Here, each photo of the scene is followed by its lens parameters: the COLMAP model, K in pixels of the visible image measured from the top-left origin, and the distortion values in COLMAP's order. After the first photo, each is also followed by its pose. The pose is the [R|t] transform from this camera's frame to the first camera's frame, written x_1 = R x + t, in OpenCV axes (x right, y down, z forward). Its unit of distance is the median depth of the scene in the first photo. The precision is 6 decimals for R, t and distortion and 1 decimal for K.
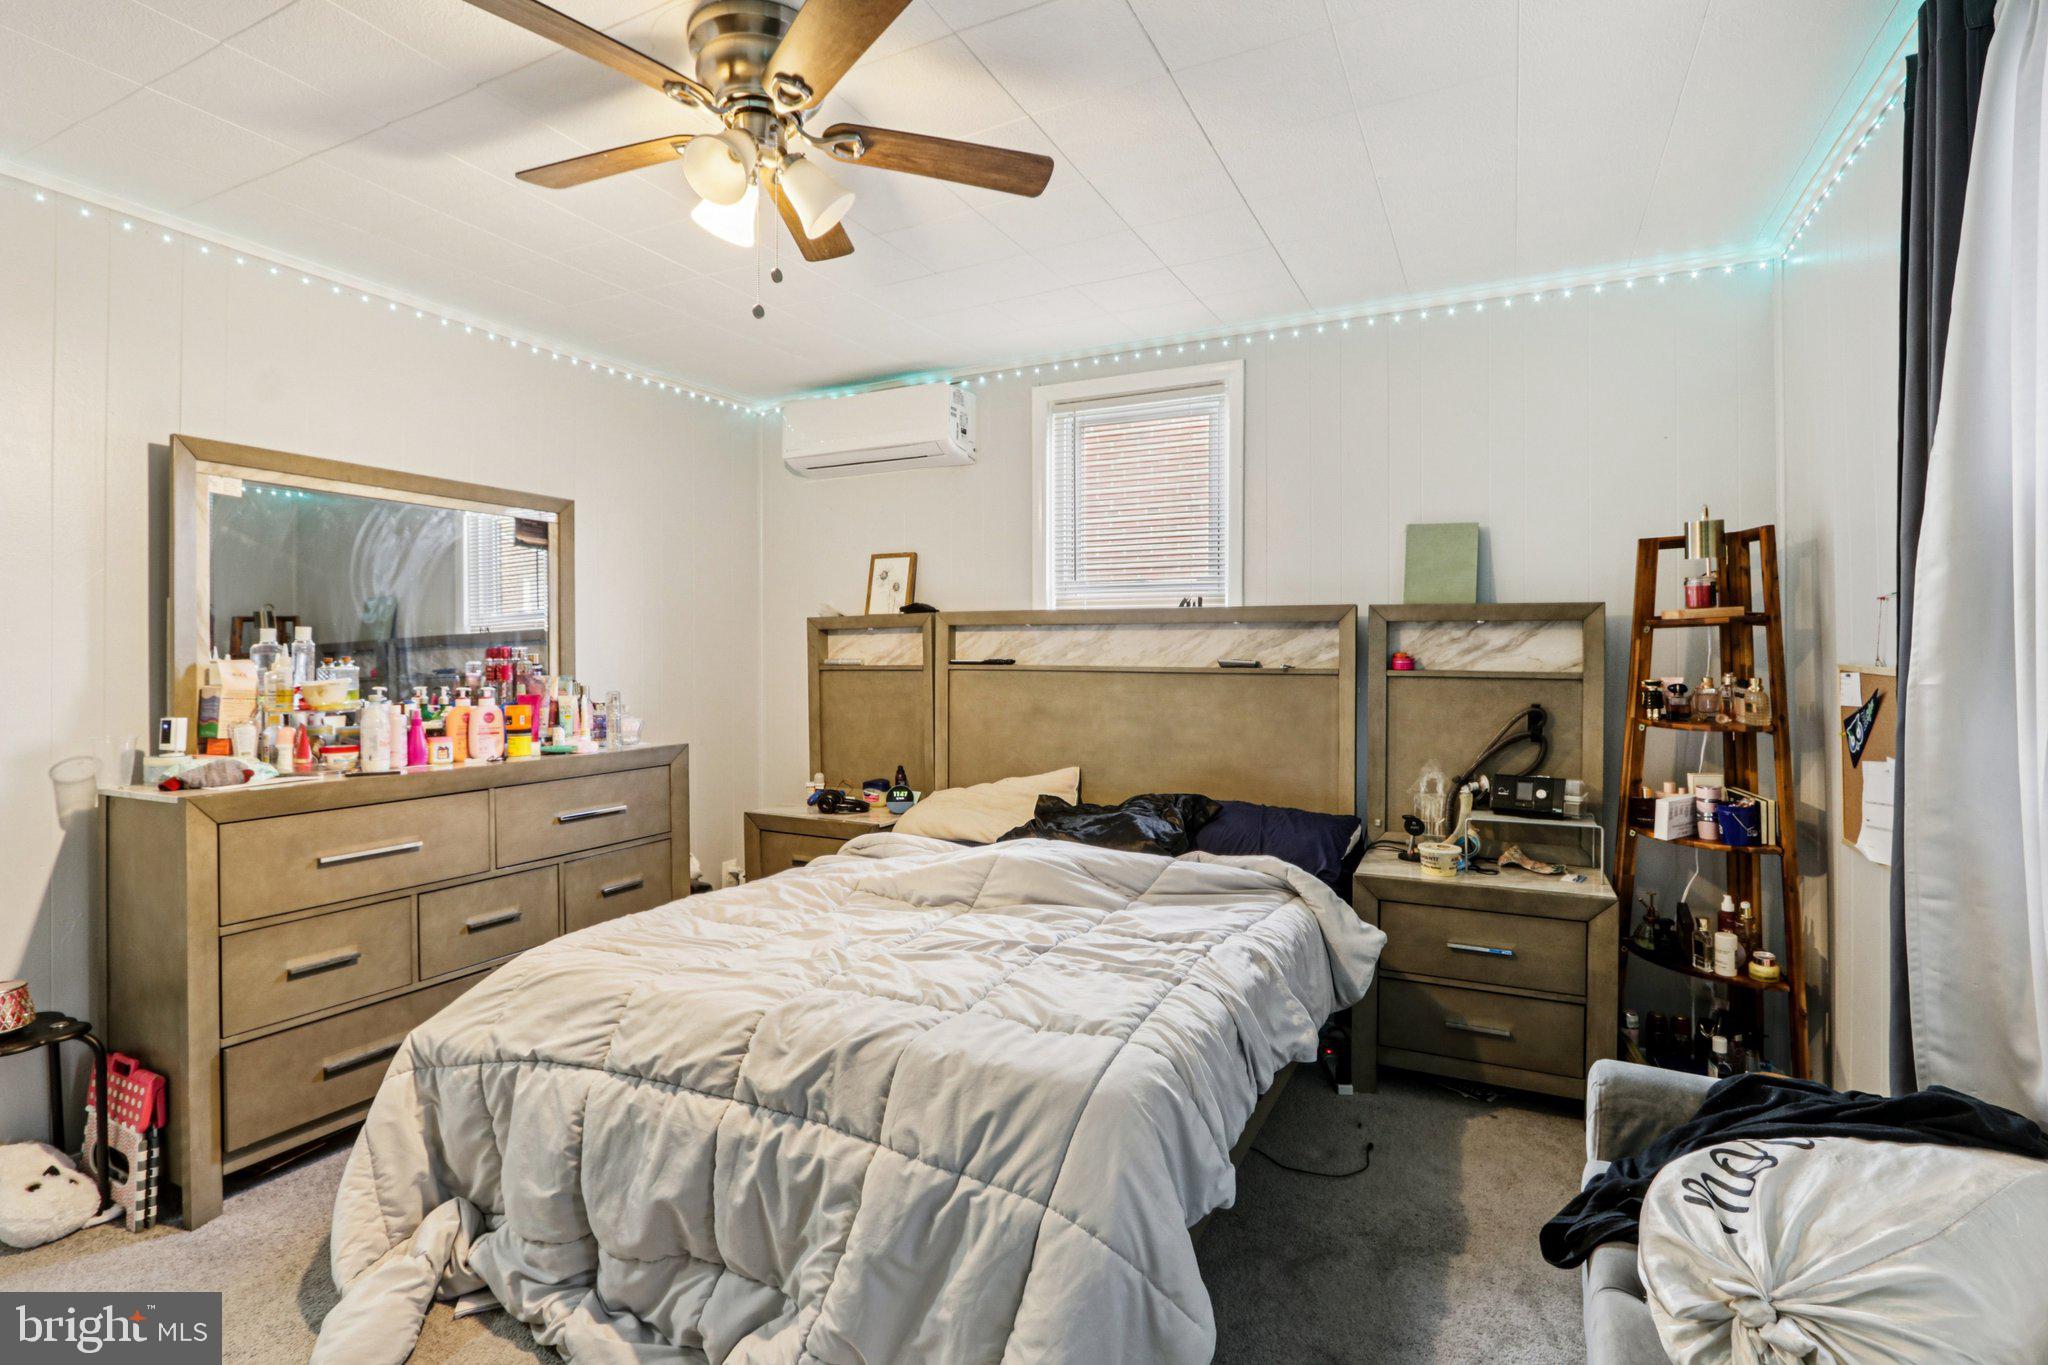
lens RADIAL K [[963.0, 0, 1019.7], [0, 963.0, 667.1], [0, 0, 1]] dist [-0.024417, 0.004423]
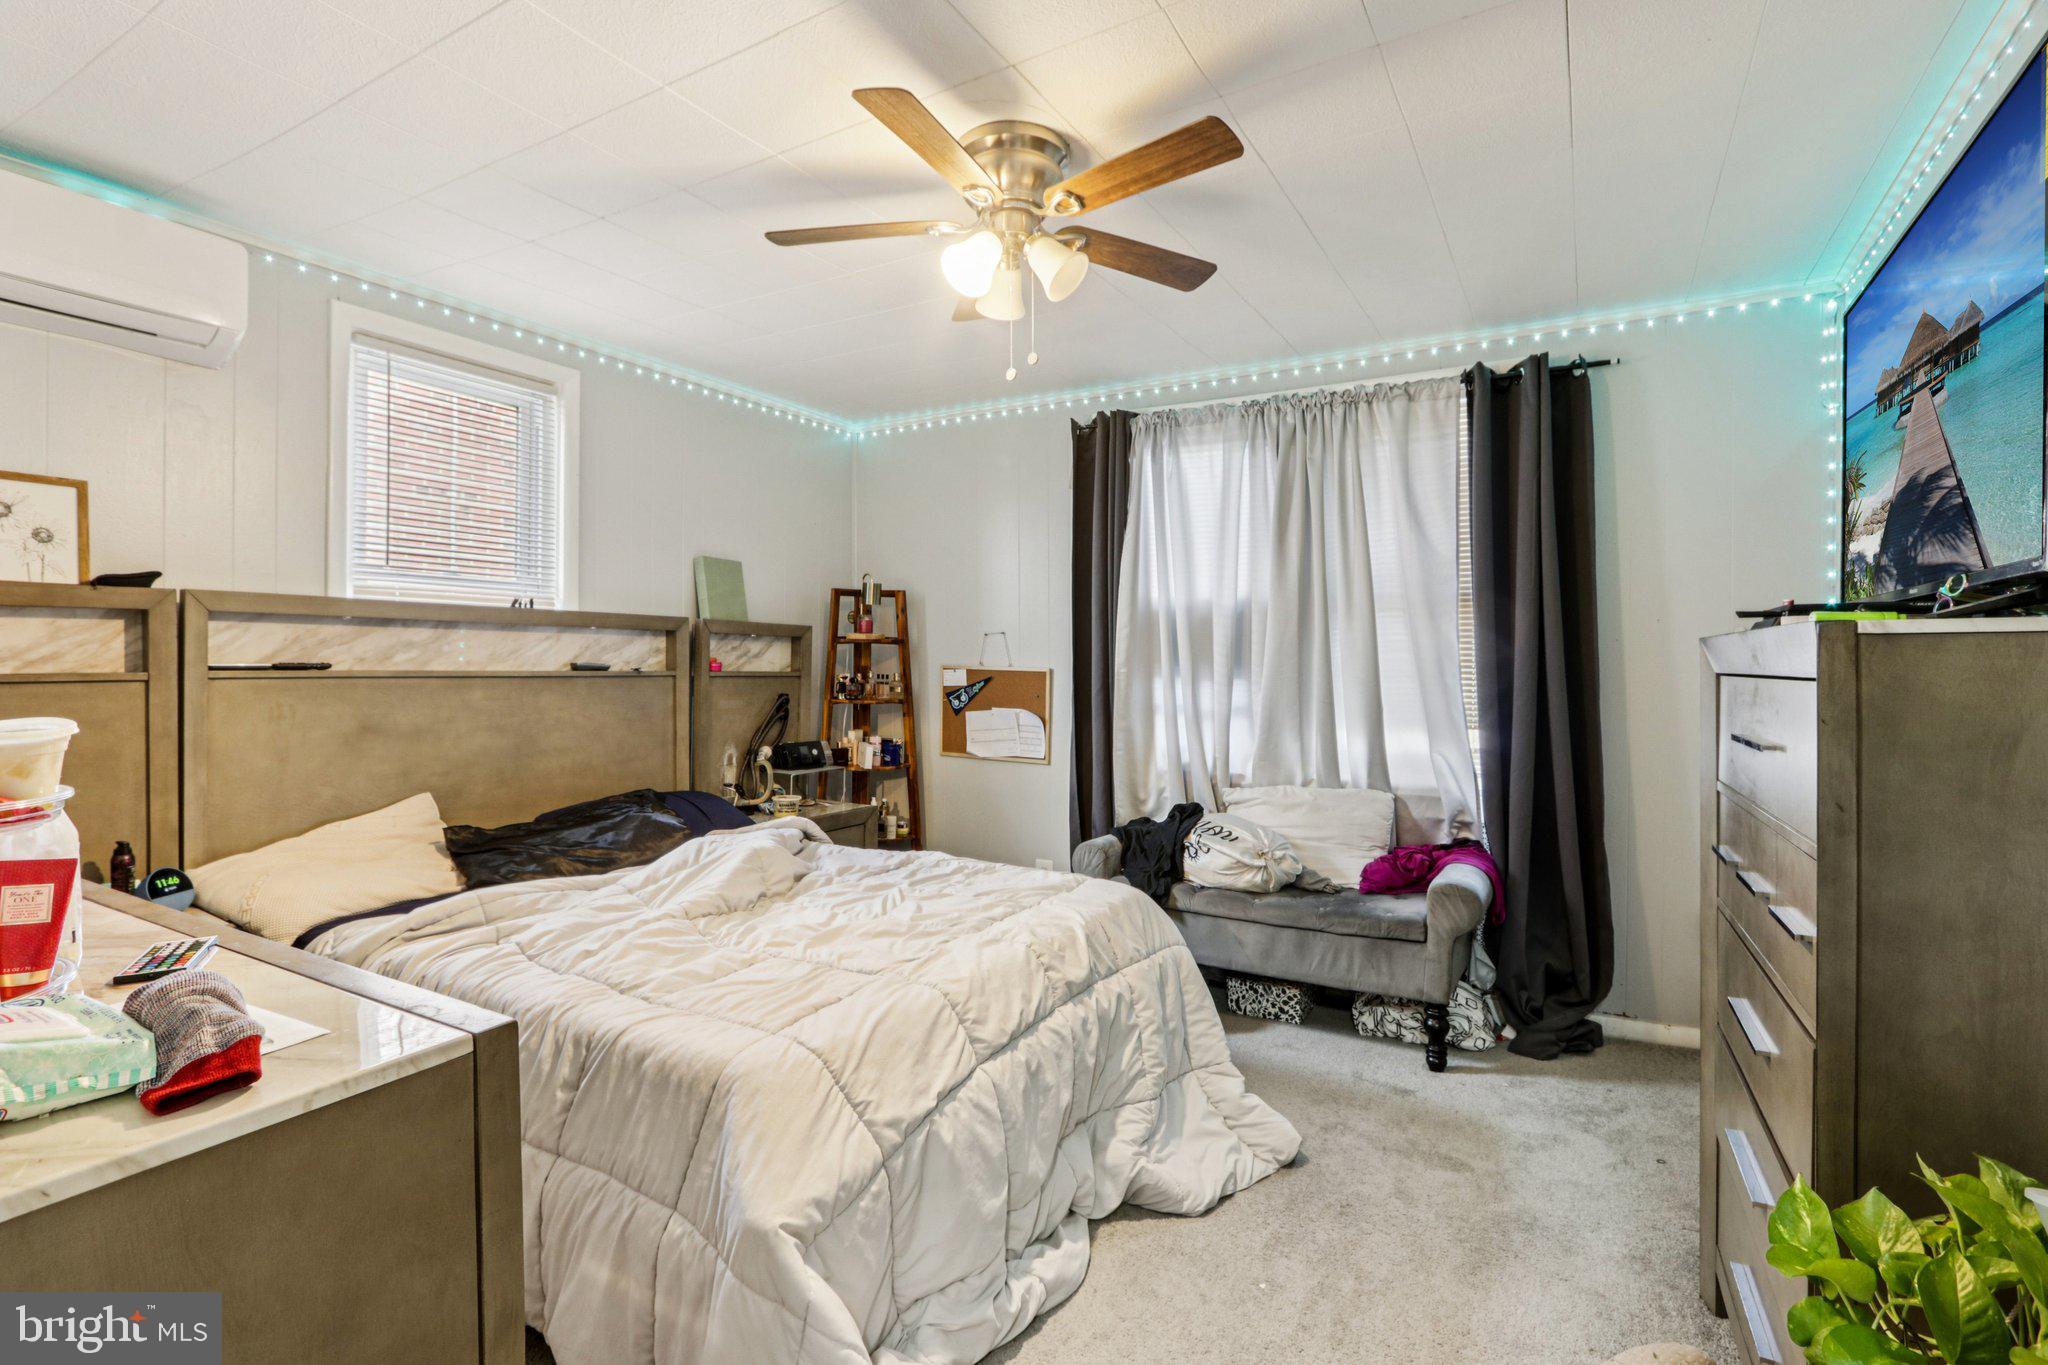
lens RADIAL K [[963.0, 0, 1015.4], [0, 963.0, 678.7], [0, 0, 1]] dist [-0.024417, 0.004423]
pose [[0.073307, -0.017625, 0.997154, -0.745155], [0.005562, 0.999836, 0.017263, -0.006012], [-0.997294, 0.004281, 0.073393, 0.451491]]
